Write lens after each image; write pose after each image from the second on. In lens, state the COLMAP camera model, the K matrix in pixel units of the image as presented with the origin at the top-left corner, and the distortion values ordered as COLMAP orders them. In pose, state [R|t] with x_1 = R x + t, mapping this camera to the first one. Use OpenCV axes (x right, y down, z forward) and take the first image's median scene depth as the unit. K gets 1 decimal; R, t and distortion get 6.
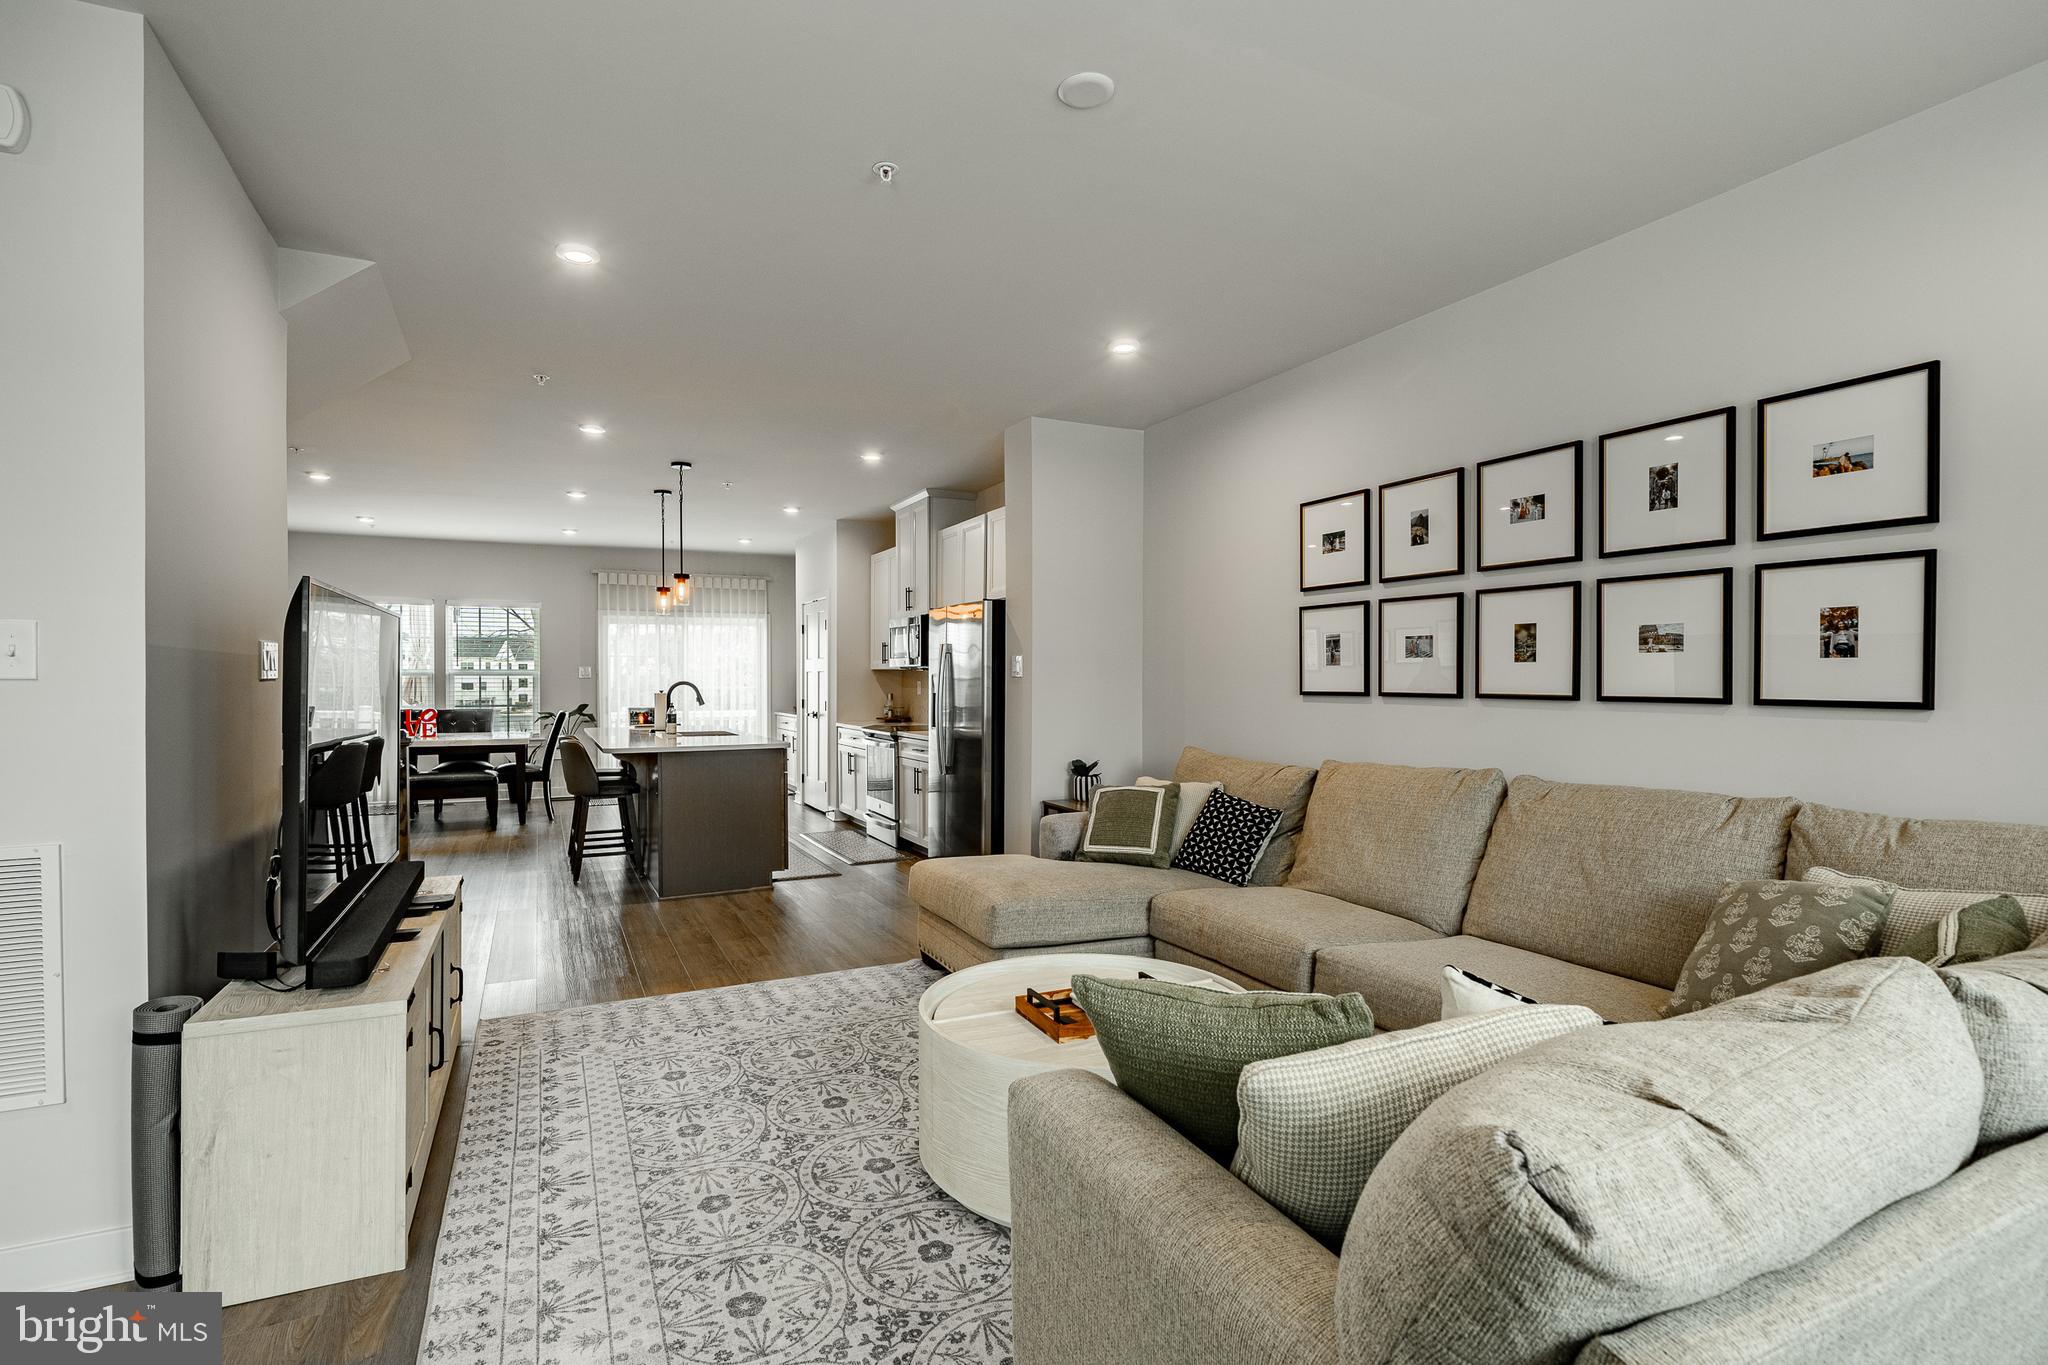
lens RADIAL K [[1022.1, 0, 1028.8], [0, 1022.1, 687.5], [0, 0, 1]] dist [-0.000791, 0.001452]
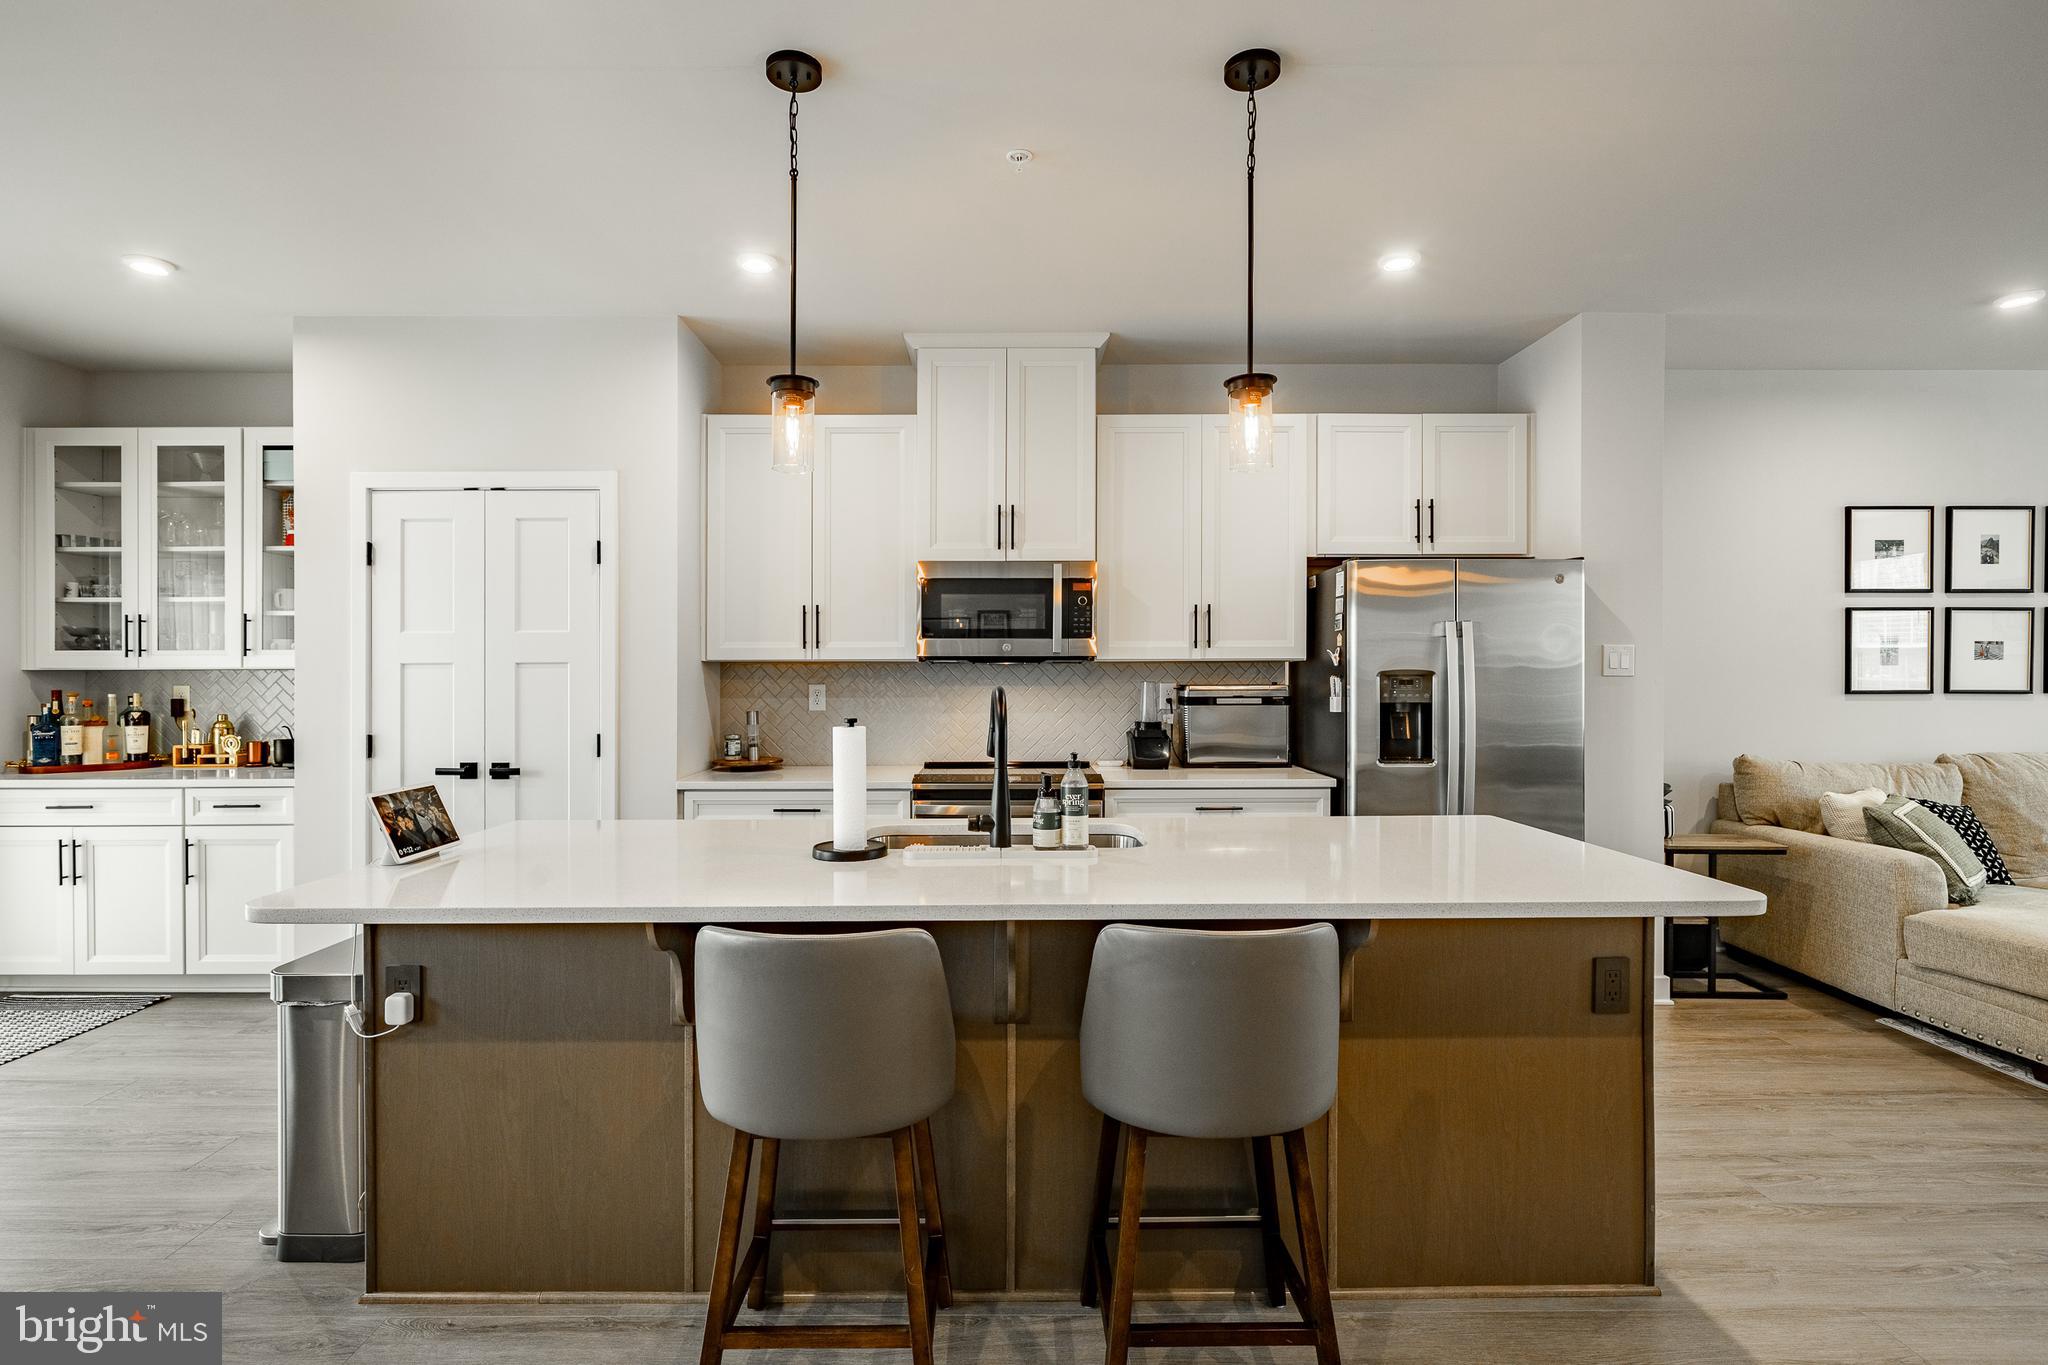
lens RADIAL K [[983.7, 0, 989.5], [0, 983.7, 676.0], [0, 0, 1]] dist [-0.004610, 0.000010]
pose [[0.435855, -0.000145, 0.900017, -1.293640], [0.009817, 0.999941, -0.004594, -0.018763], [-0.899964, 0.010838, 0.435830, 1.765636]]
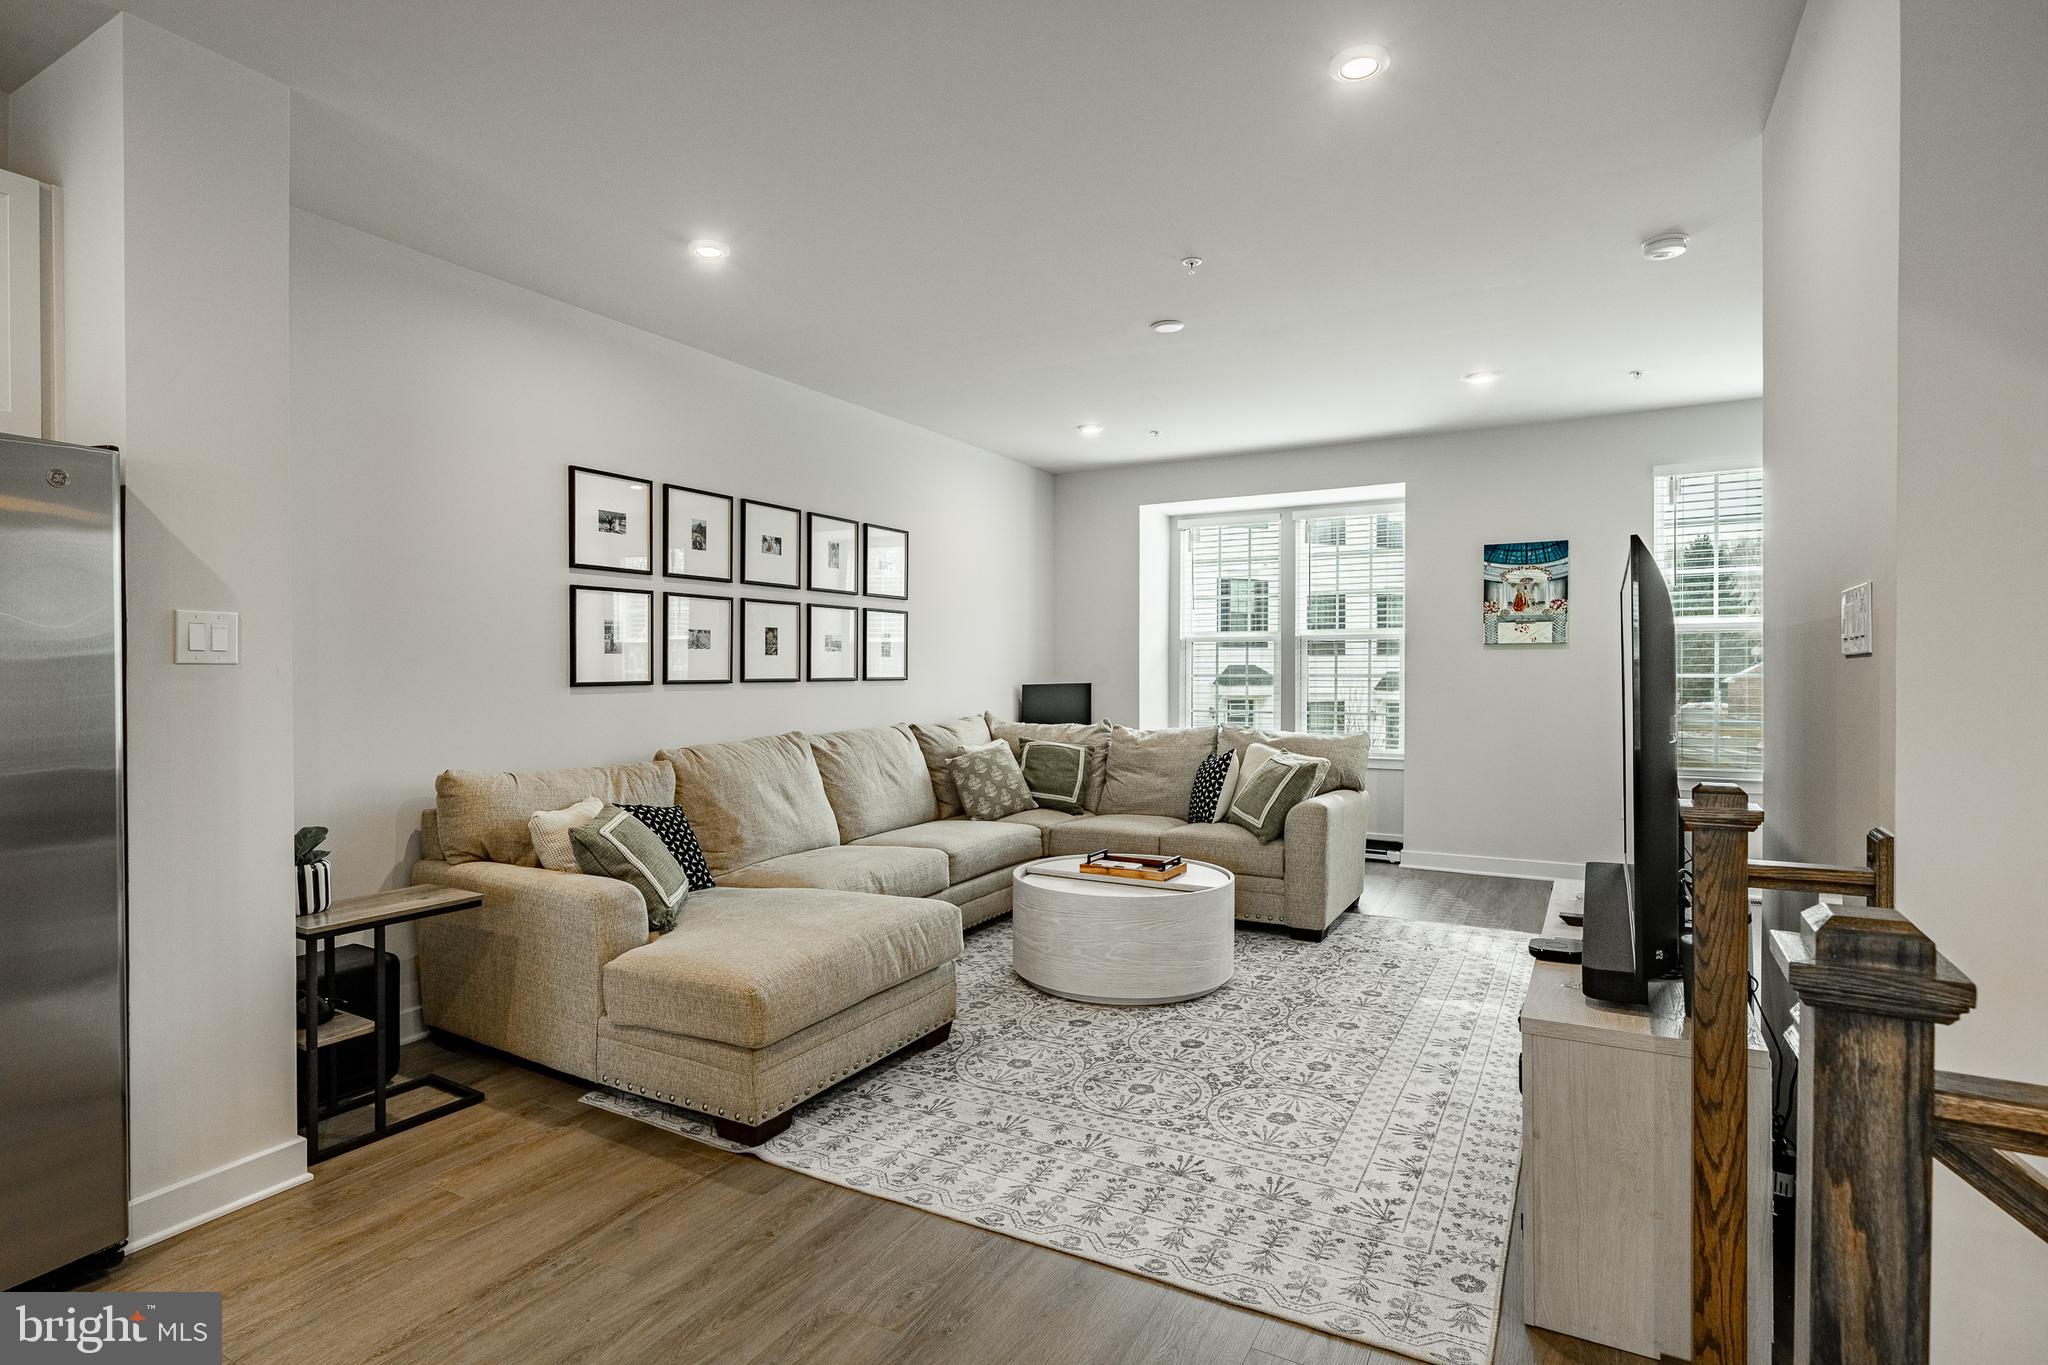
lens RADIAL K [[1022.1, 0, 1012.9], [0, 1022.1, 682.6], [0, 0, 1]] dist [-0.000791, 0.001452]
pose [[-0.571263, -0.007737, 0.820731, -0.864218], [0.014702, 0.999699, 0.019658, -0.009928], [-0.820635, 0.023296, -0.570977, 1.562266]]
